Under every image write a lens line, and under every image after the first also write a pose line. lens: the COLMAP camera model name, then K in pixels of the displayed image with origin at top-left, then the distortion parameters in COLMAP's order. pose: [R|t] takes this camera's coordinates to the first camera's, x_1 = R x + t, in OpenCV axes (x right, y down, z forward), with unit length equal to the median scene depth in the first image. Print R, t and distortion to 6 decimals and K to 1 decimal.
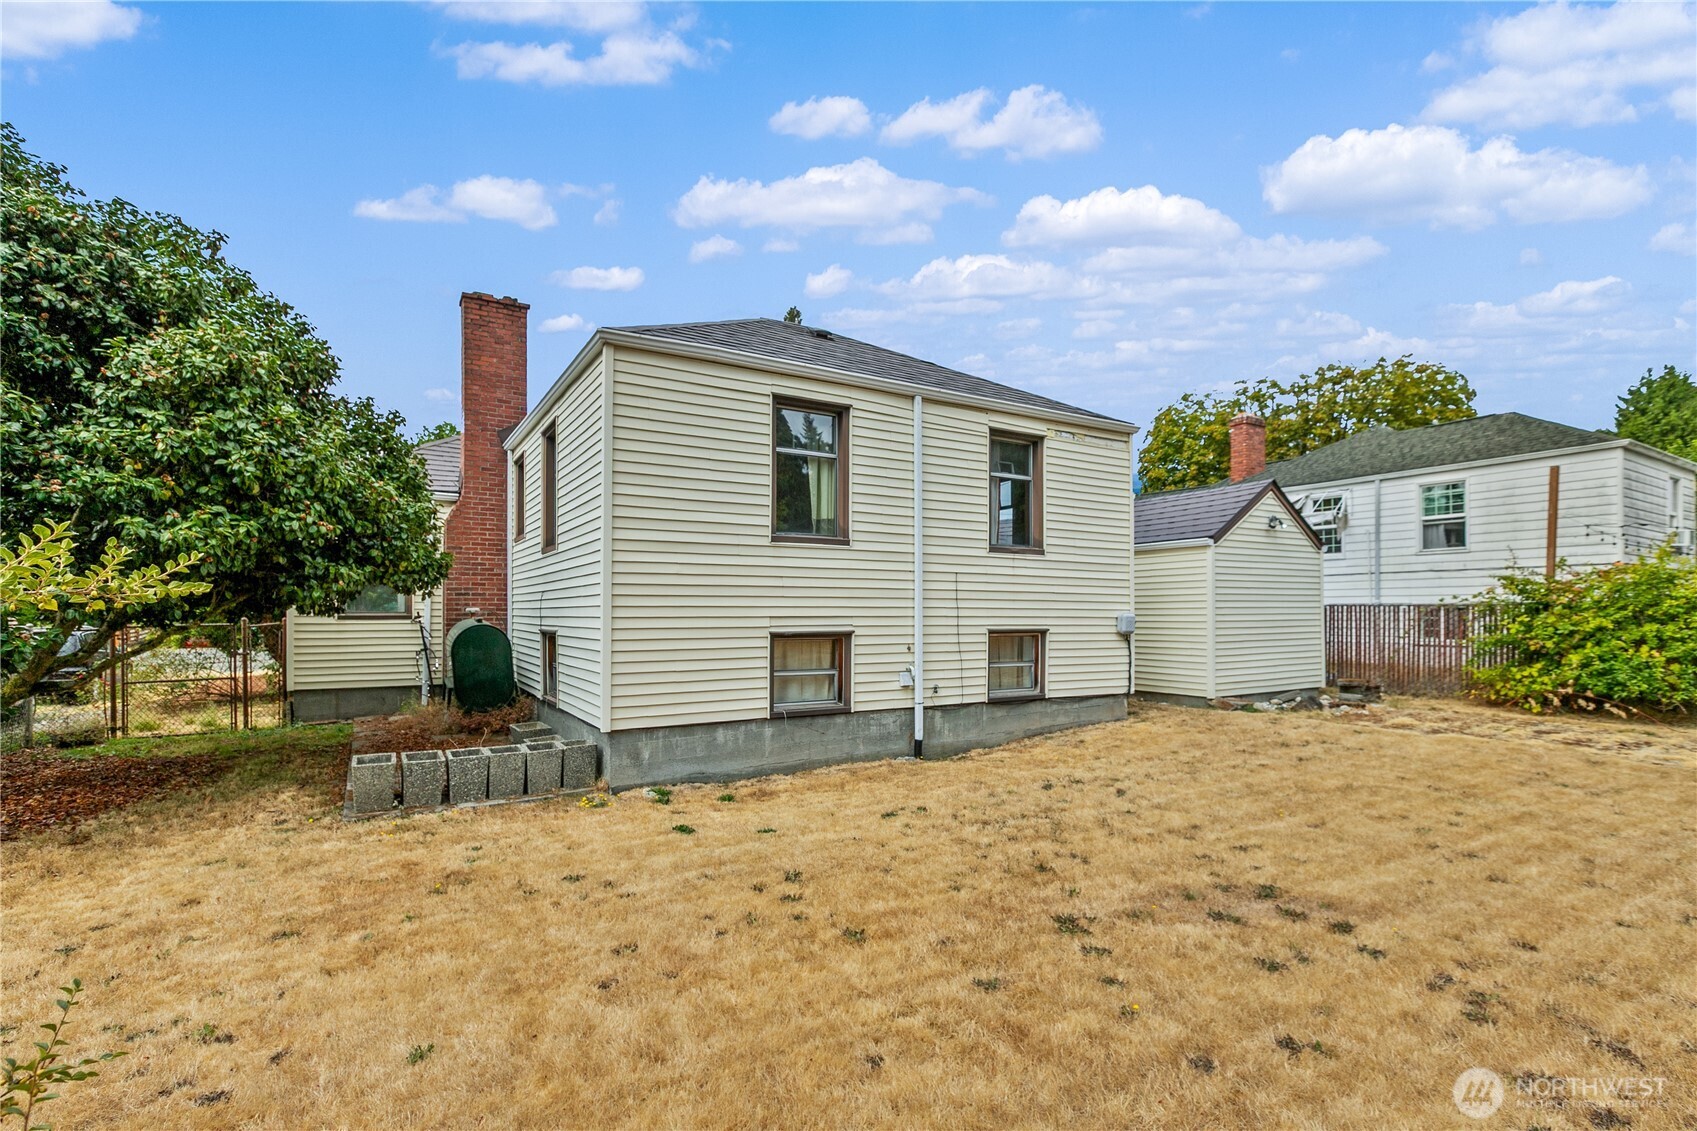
lens RADIAL K [[751.2, 0, 844.5], [0, 751.2, 569.3], [0, 0, 1]] dist [0.000261, 0.000098]
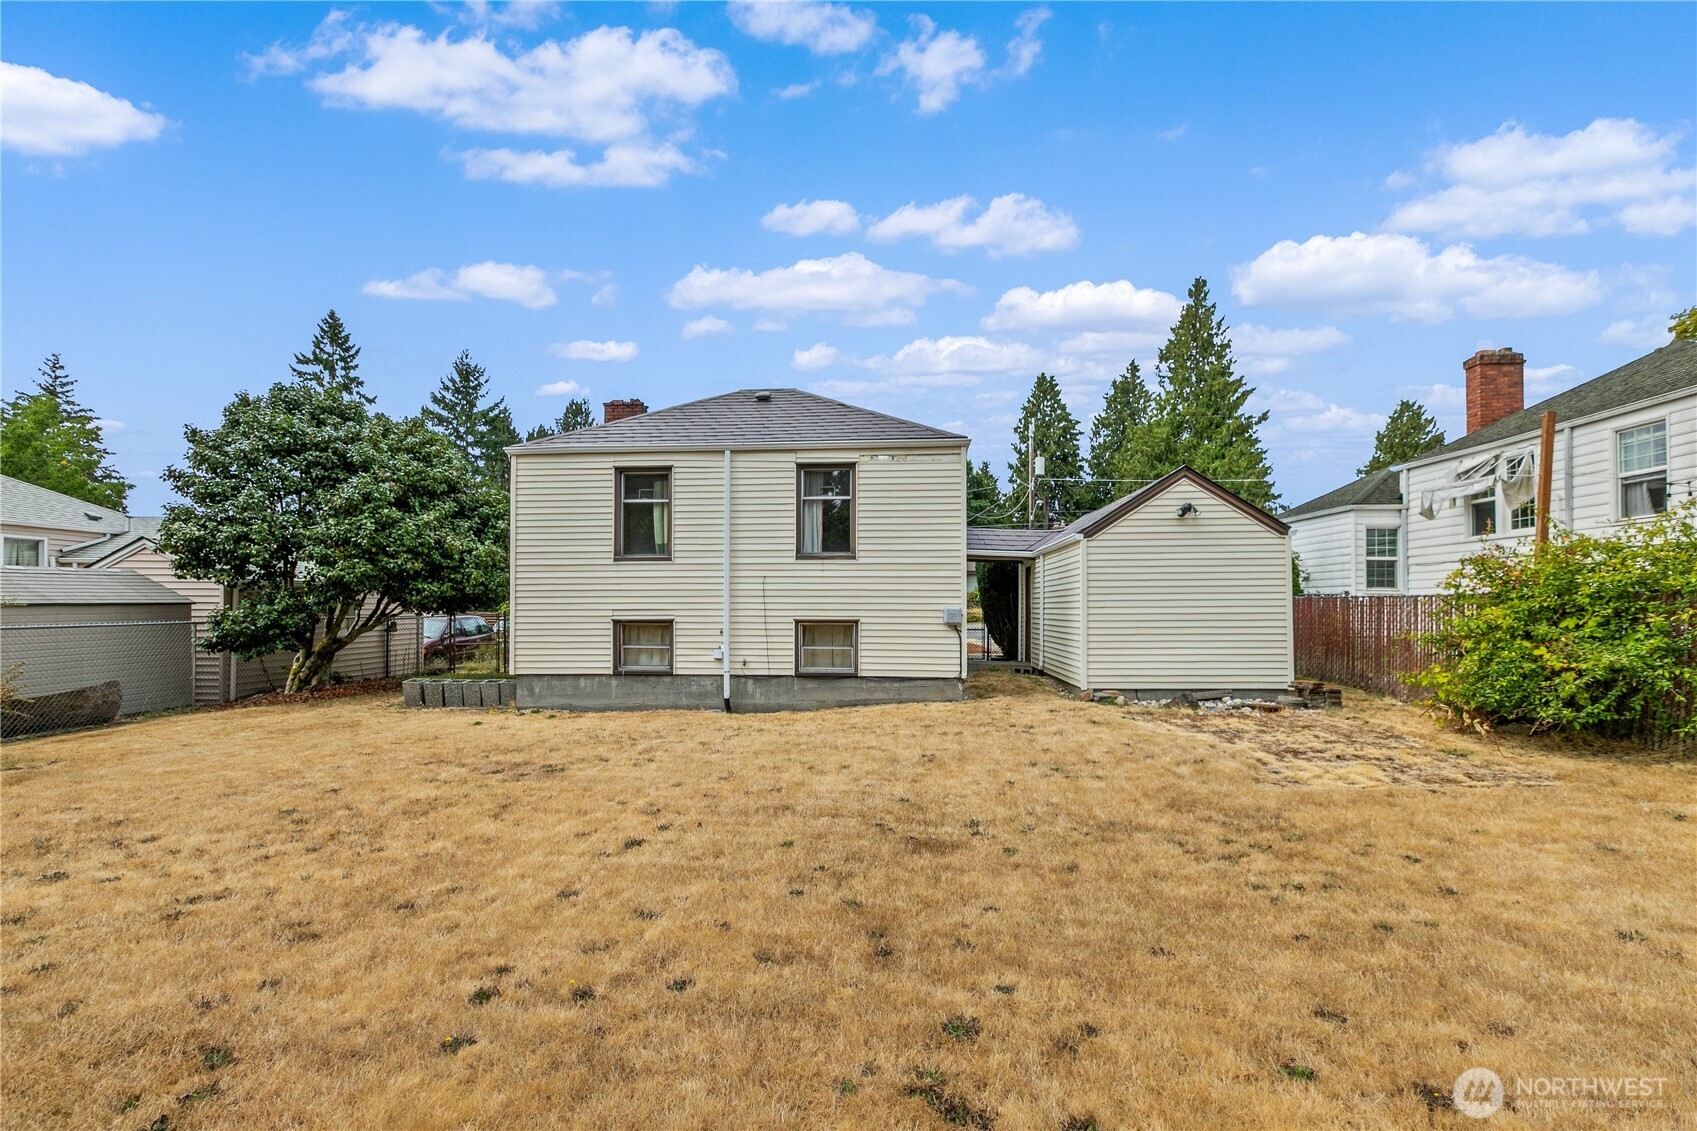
lens RADIAL K [[751.2, 0, 844.5], [0, 751.2, 569.3], [0, 0, 1]] dist [0.000261, 0.000098]
pose [[0.837032, -0.034937, -0.546037, 0.988739], [0.033681, 0.999357, -0.012311, 0.012764], [0.546116, -0.008086, 0.837671, -0.039854]]
